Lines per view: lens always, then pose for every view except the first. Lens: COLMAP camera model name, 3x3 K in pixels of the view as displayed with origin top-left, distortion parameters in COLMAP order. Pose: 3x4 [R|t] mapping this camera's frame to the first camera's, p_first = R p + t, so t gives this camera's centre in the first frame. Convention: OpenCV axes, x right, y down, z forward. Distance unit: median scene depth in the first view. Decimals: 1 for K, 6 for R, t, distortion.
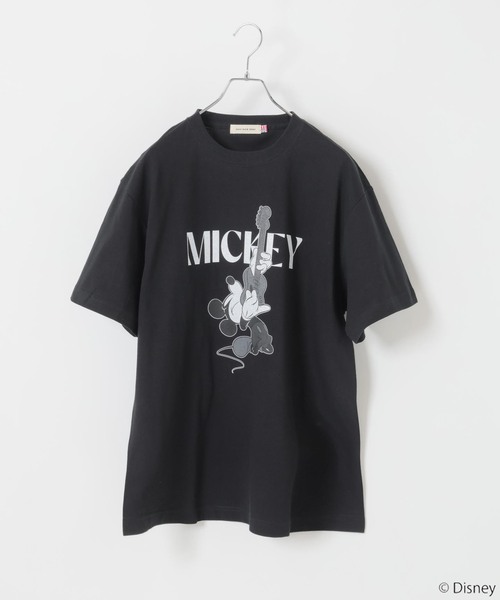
lens RADIAL K [[1082.8, 0, 248.0], [0, 1082.8, 299.0], [0, 0, 1]] dist [0.061833, 0.000000]
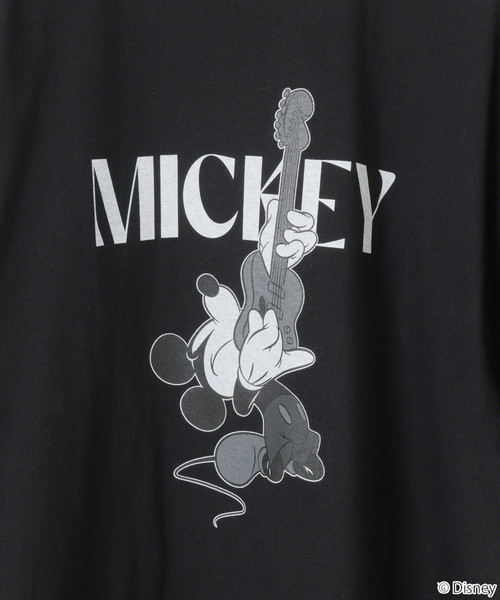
lens RADIAL K [[1034.7, 0, 249.9], [0, 1034.7, 300.5], [0, 0, 1]] dist [0.016909, 0.000000]
pose [[0.999859, -0.007378, 0.015096, -0.006975], [0.007431, 0.999967, -0.003430, -0.010431], [-0.015070, 0.003542, 0.999880, 0.637196]]
